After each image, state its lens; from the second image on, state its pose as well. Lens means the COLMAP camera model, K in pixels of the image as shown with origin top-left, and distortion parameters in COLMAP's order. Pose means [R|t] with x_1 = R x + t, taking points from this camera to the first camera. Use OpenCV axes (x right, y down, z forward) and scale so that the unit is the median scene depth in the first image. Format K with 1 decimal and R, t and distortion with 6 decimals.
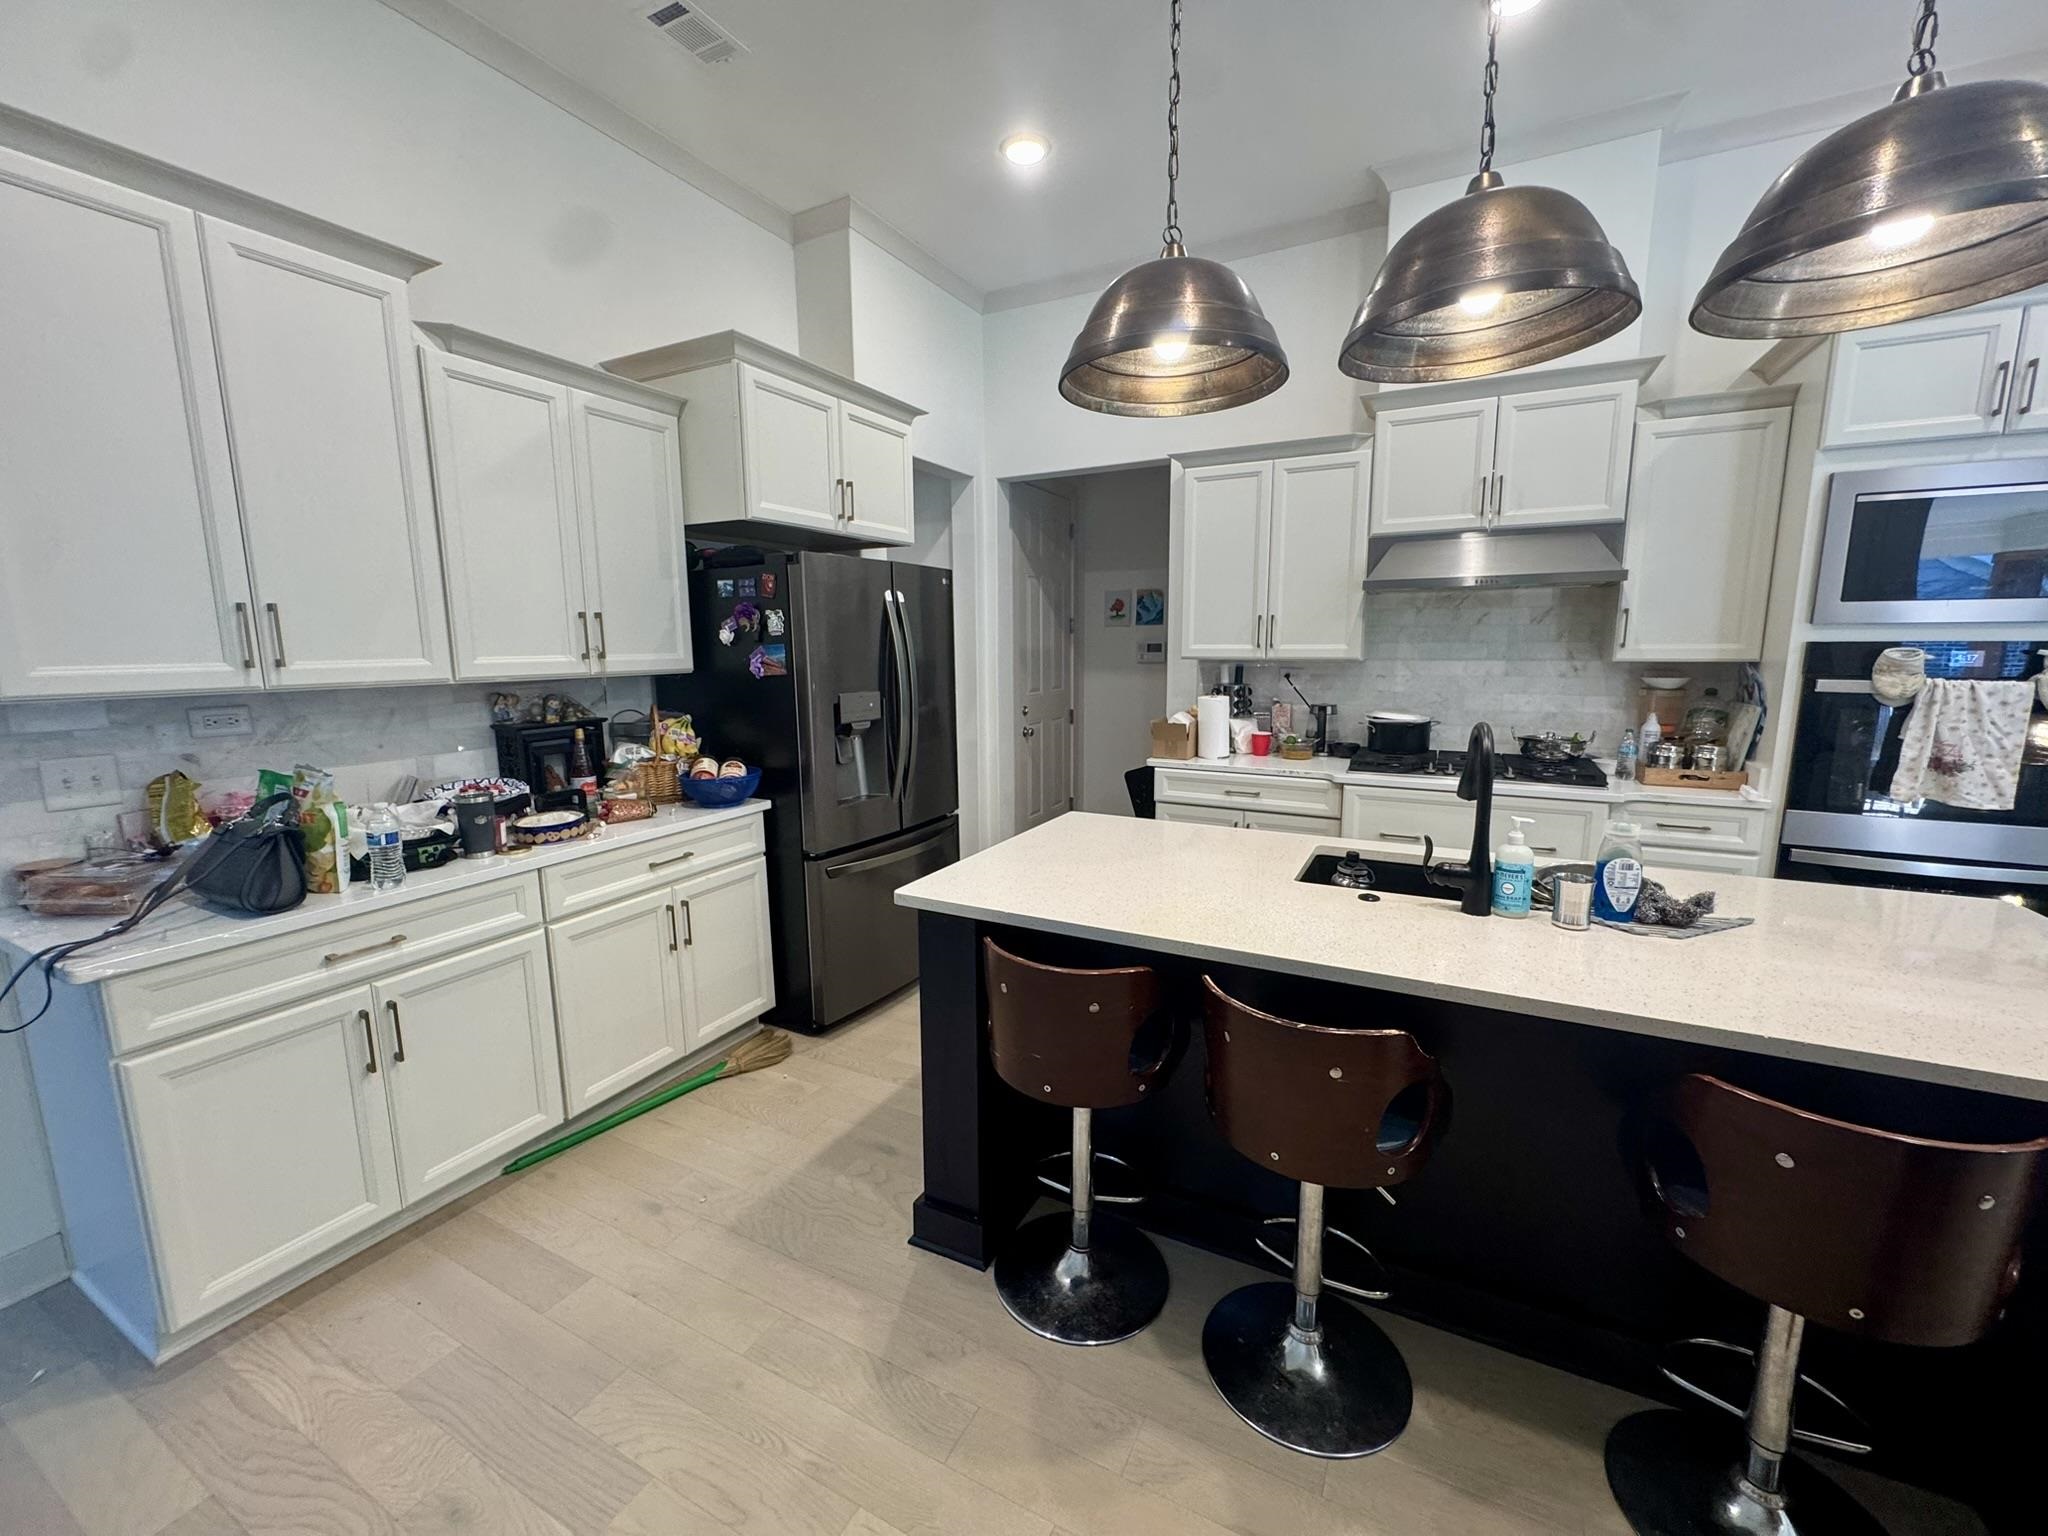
lens RADIAL K [[819.5, 0, 1020.6], [0, 819.5, 769.0], [0, 0, 1]] dist [-0.003197, -0.000577]
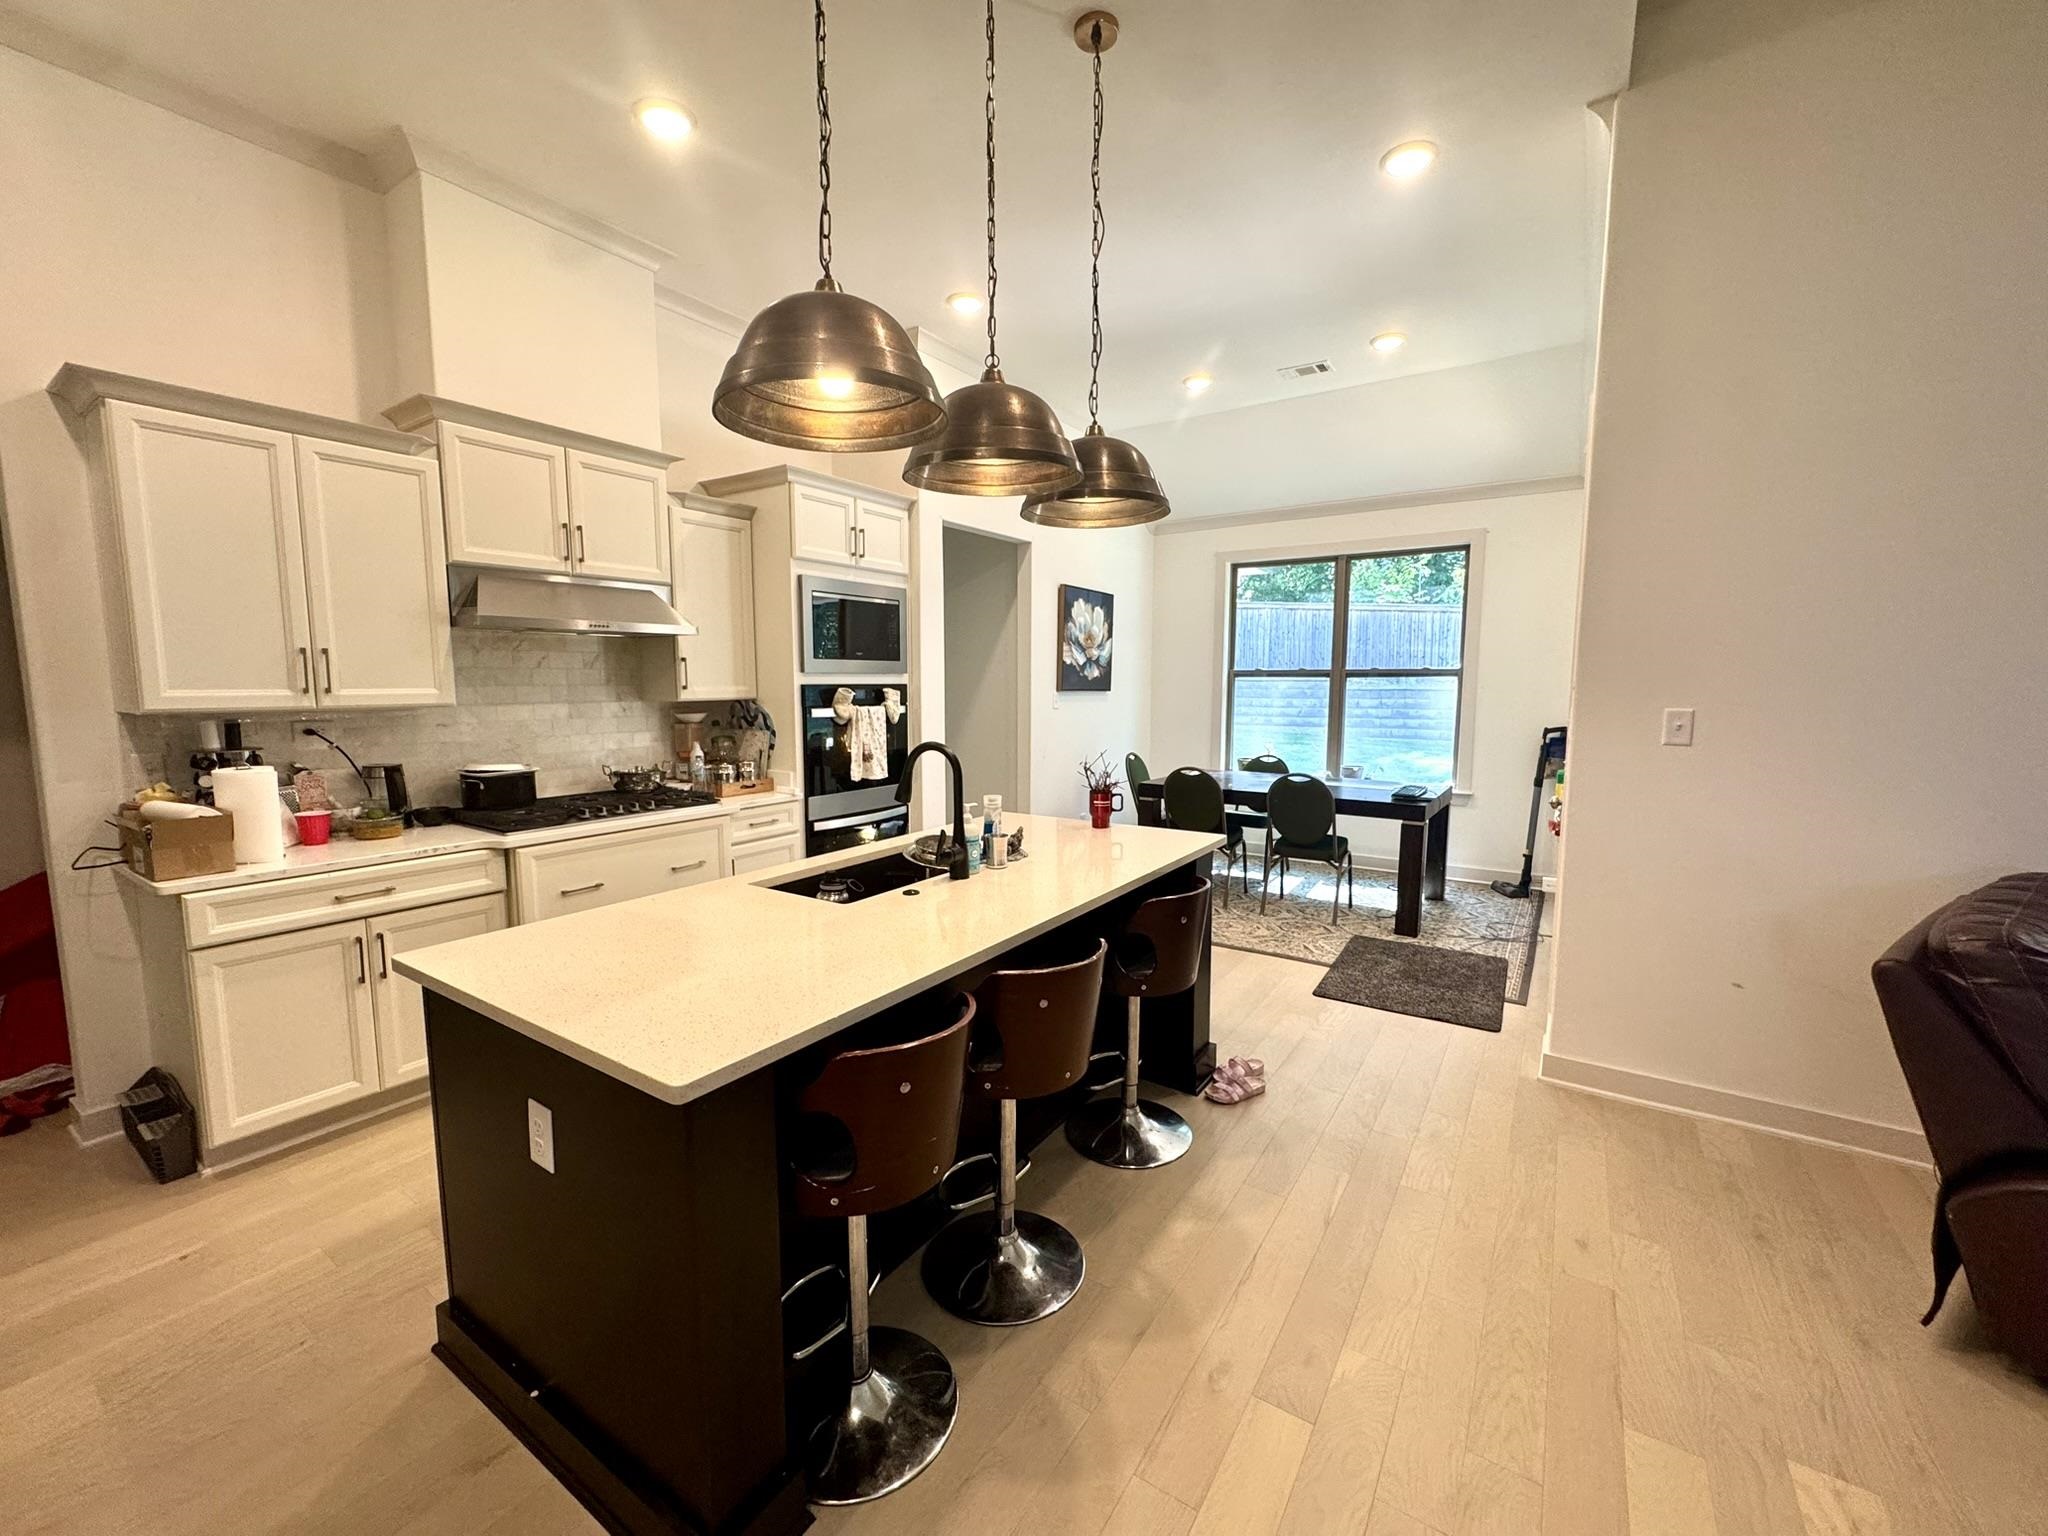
lens RADIAL K [[819.5, 0, 1020.8], [0, 819.5, 769.0], [0, 0, 1]] dist [-0.003197, -0.000577]
pose [[0.104462, -0.100049, 0.989484, -0.405237], [0.155483, 0.984336, 0.083114, -0.053946], [-0.982300, 0.145166, 0.118382, 0.367950]]
